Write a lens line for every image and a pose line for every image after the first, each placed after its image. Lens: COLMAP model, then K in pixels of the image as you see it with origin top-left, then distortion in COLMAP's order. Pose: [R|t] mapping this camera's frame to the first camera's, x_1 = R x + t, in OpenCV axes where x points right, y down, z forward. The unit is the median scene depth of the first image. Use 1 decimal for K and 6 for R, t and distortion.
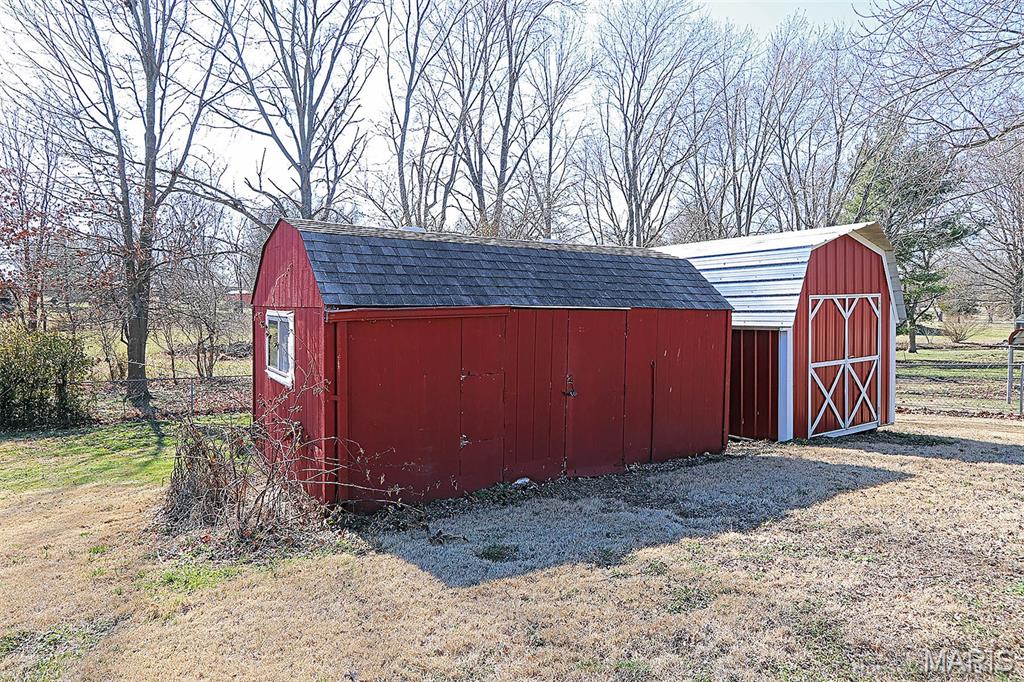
lens RADIAL K [[616.1, 0, 512.0], [0, 616.1, 341.0], [0, 0, 1]] dist [0.003382, 0.000652]
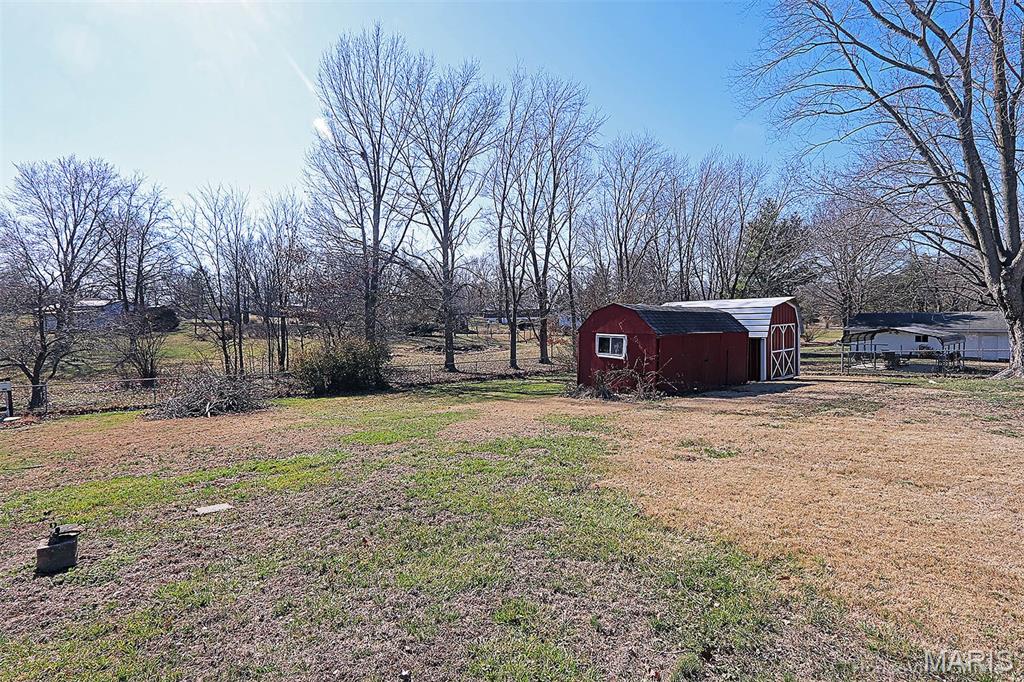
lens RADIAL K [[478.7, 0, 502.0], [0, 478.7, 338.7], [0, 0, 1]] dist [-0.018981, 0.001194]
pose [[0.998060, -0.011158, 0.061253, -0.709915], [0.011872, 0.999866, -0.011296, -0.005541], [-0.061119, 0.012001, 0.998058, -0.854703]]
